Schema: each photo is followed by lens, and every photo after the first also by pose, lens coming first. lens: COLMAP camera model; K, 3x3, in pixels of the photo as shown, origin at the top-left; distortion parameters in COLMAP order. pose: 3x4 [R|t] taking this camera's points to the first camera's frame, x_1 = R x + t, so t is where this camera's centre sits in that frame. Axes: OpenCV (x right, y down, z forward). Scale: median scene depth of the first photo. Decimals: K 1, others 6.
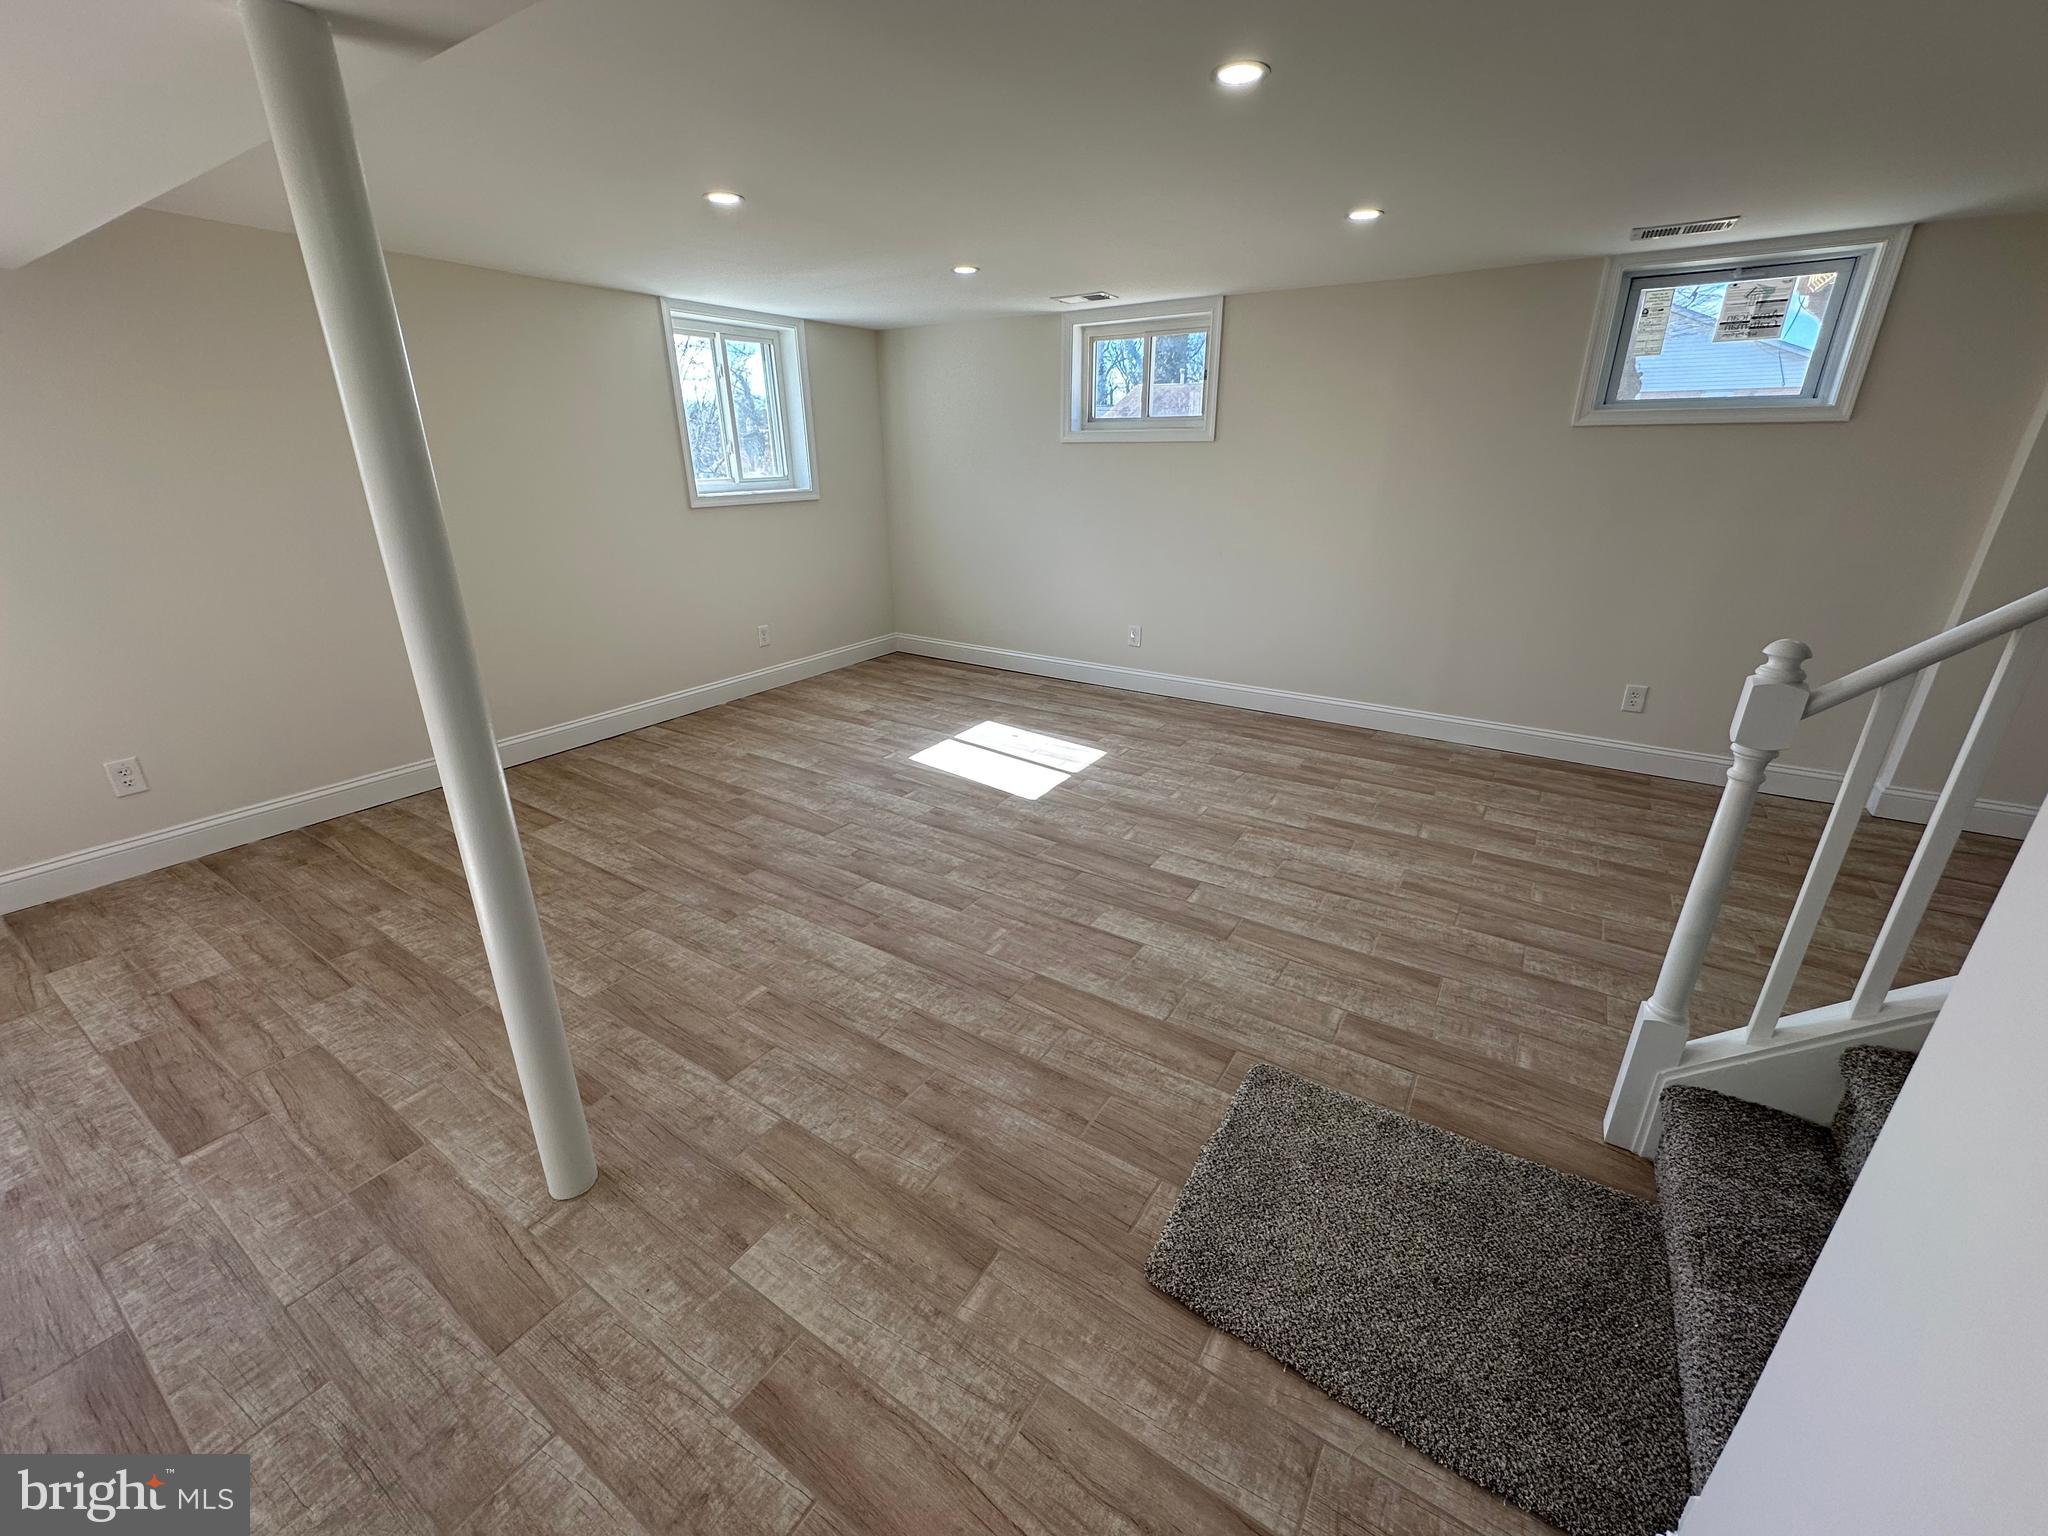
lens RADIAL K [[813.5, 0, 1028.7], [0, 813.5, 760.3], [0, 0, 1]] dist [-0.002584, -0.000310]
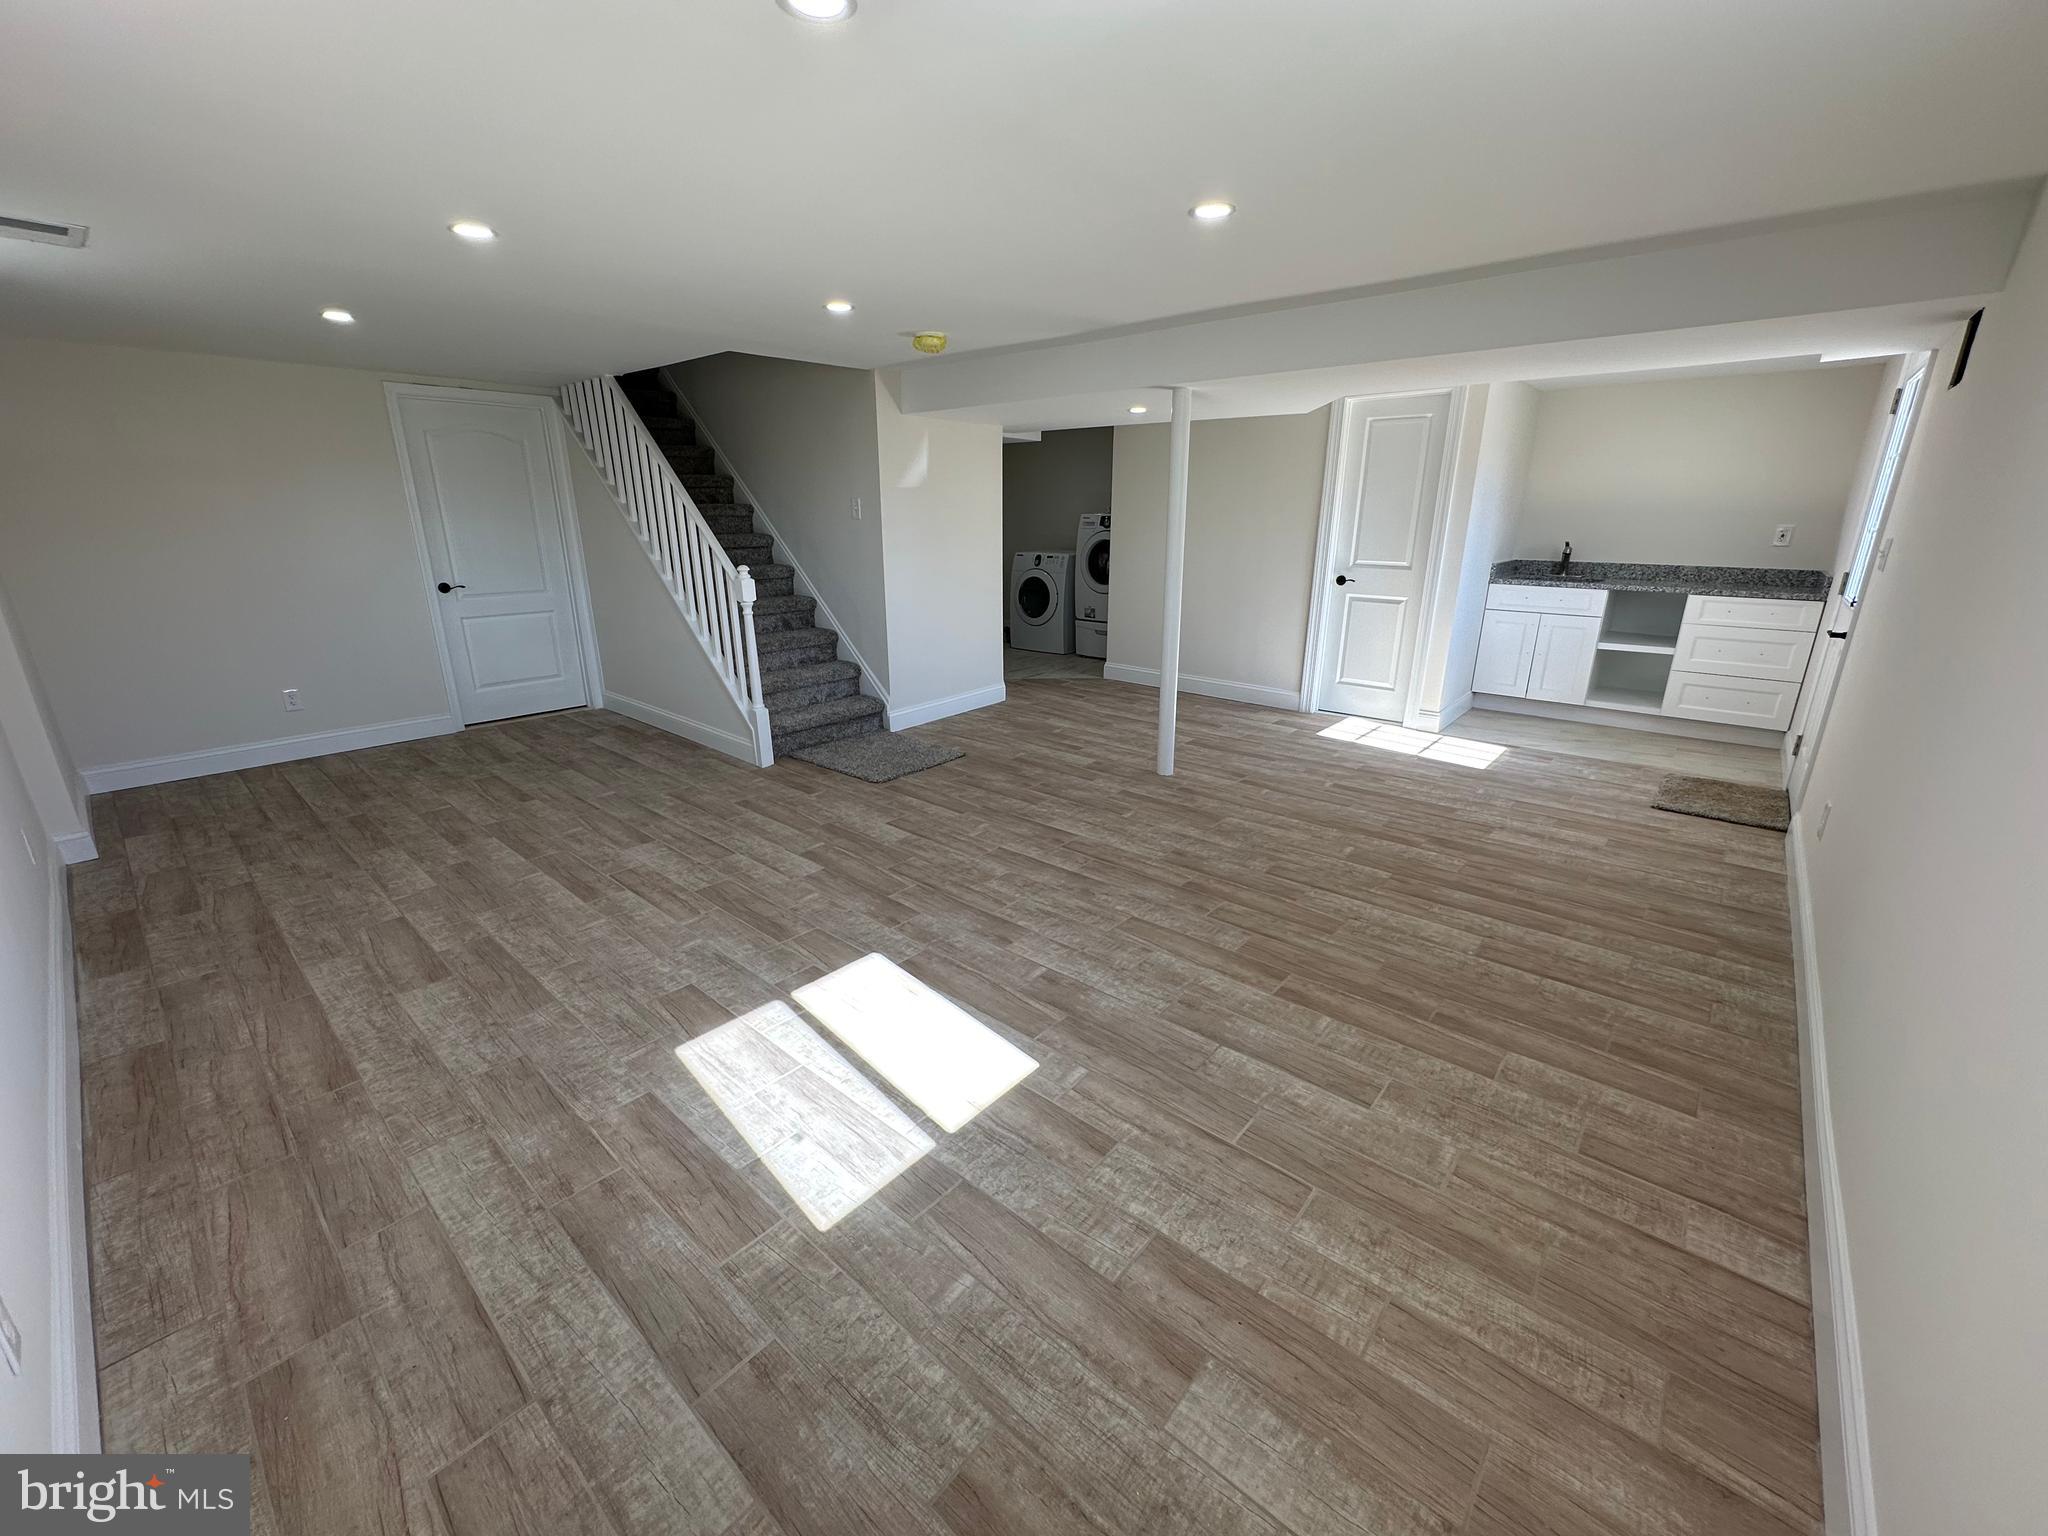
lens RADIAL K [[813.5, 0, 1028.7], [0, 813.5, 760.3], [0, 0, 1]] dist [-0.002584, -0.000310]
pose [[-0.988682, -0.038203, 0.145081, -0.268862], [0.059308, 0.788737, 0.611863, -0.616944], [-0.137806, 0.613543, -0.777544, 1.650649]]
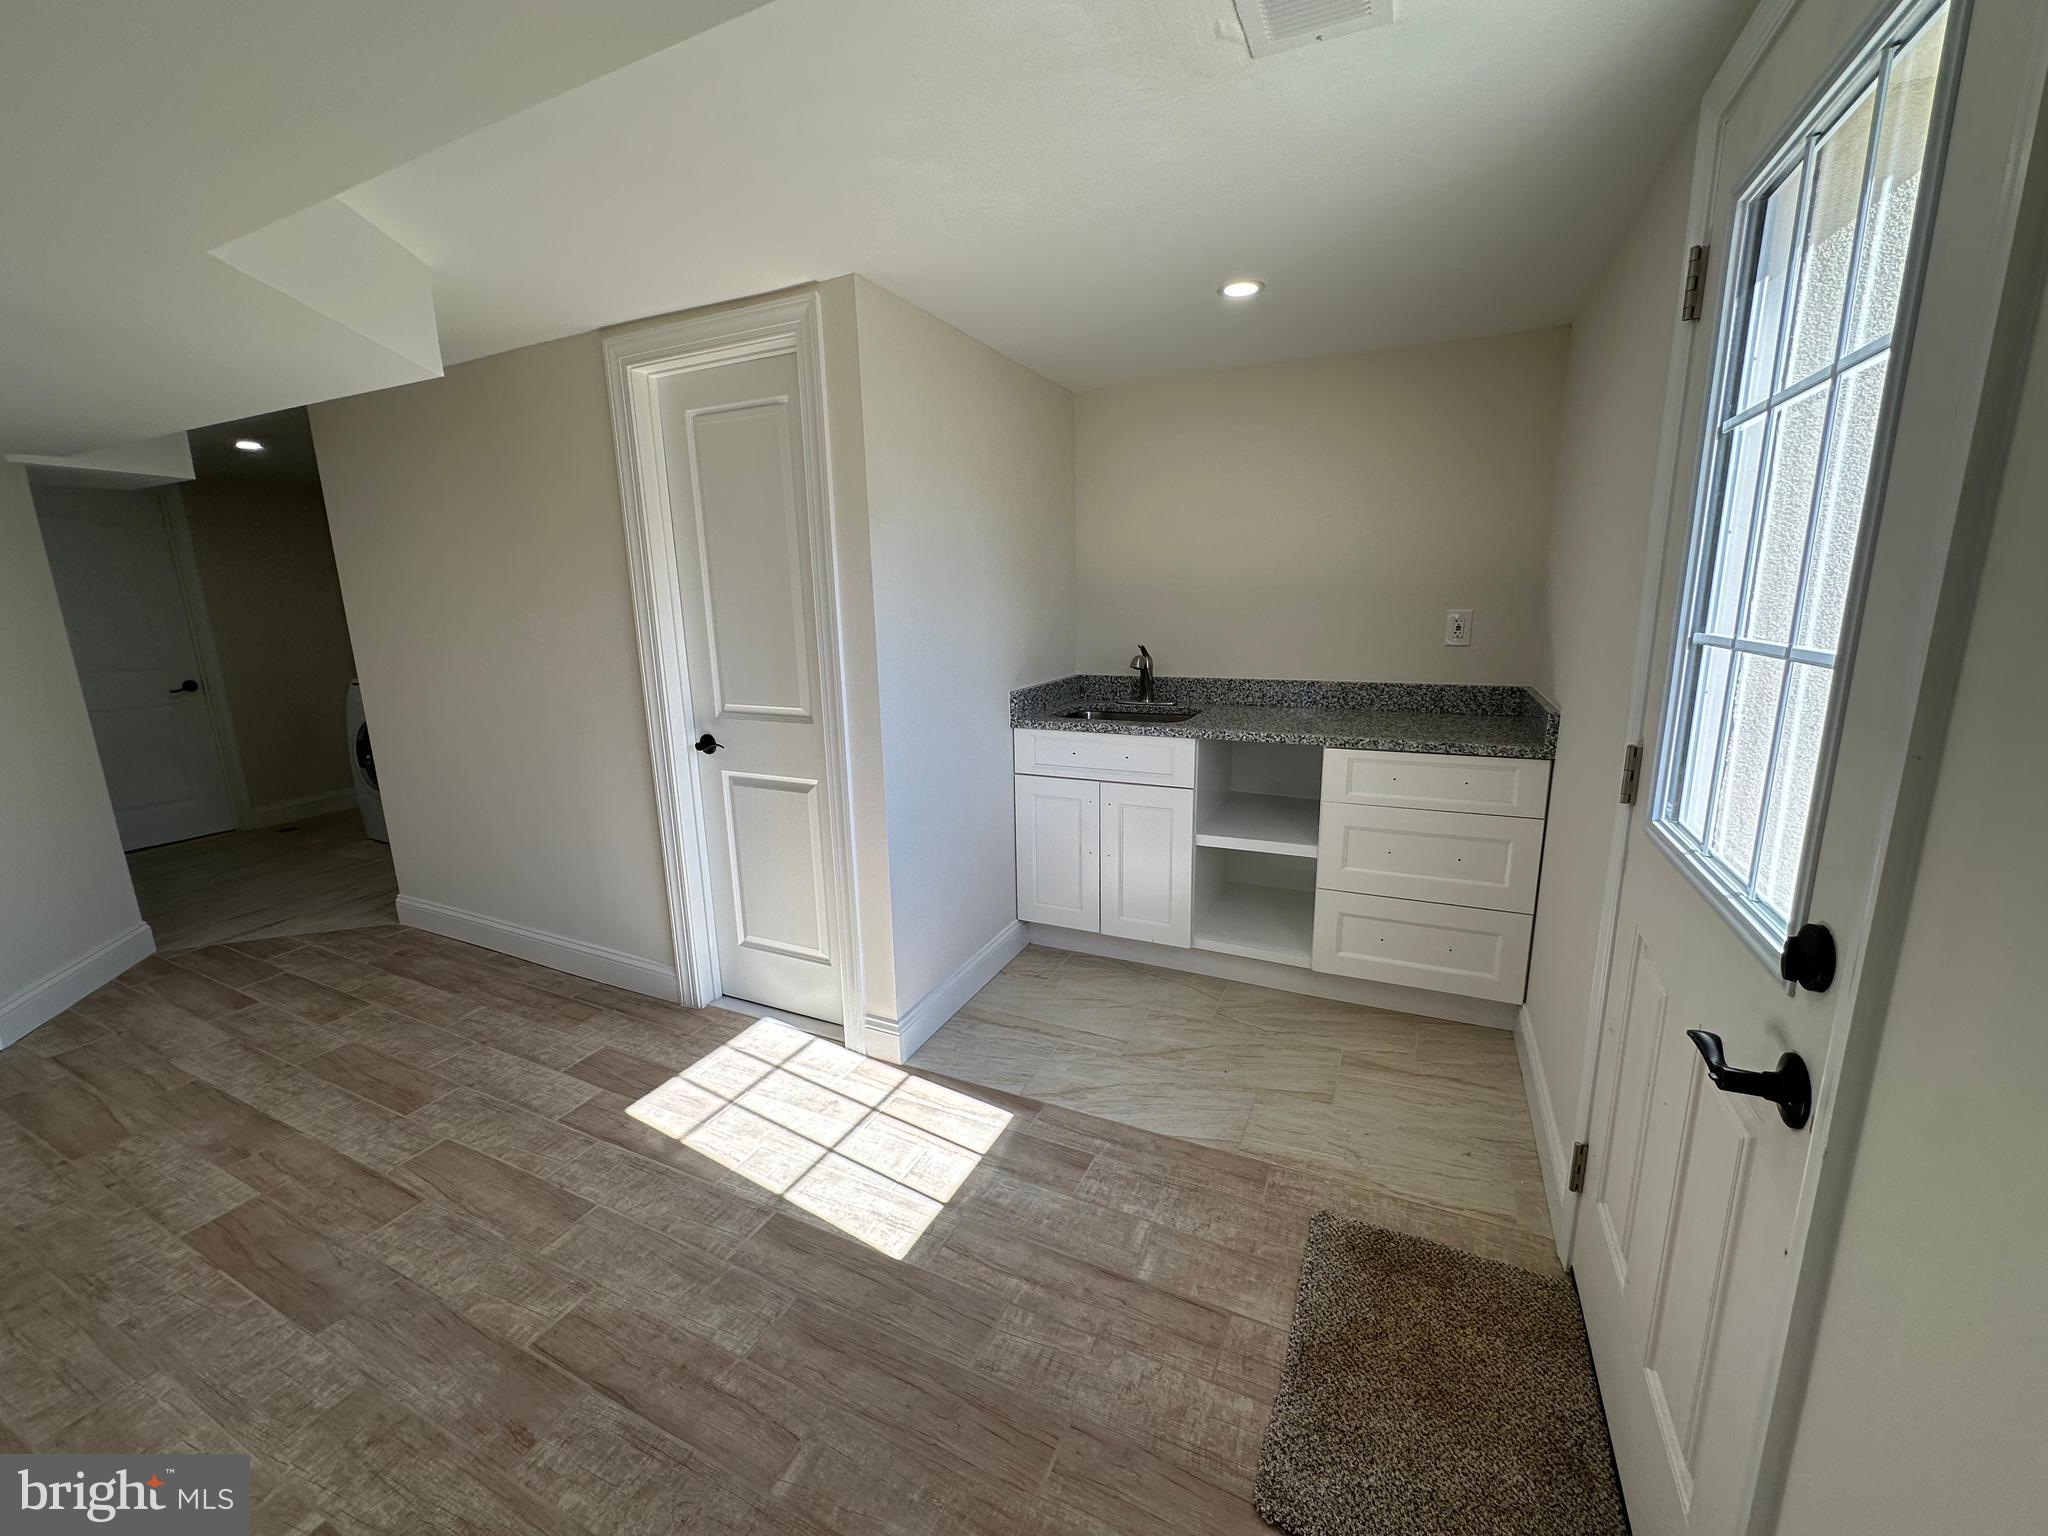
lens RADIAL K [[813.5, 0, 1028.7], [0, 813.5, 760.3], [0, 0, 1]] dist [-0.002584, -0.000310]
pose [[-0.992618, 0.050847, -0.110106, -0.895893], [-0.016484, 0.842884, 0.537842, -0.261112], [0.120154, 0.535687, -0.835824, 0.725068]]
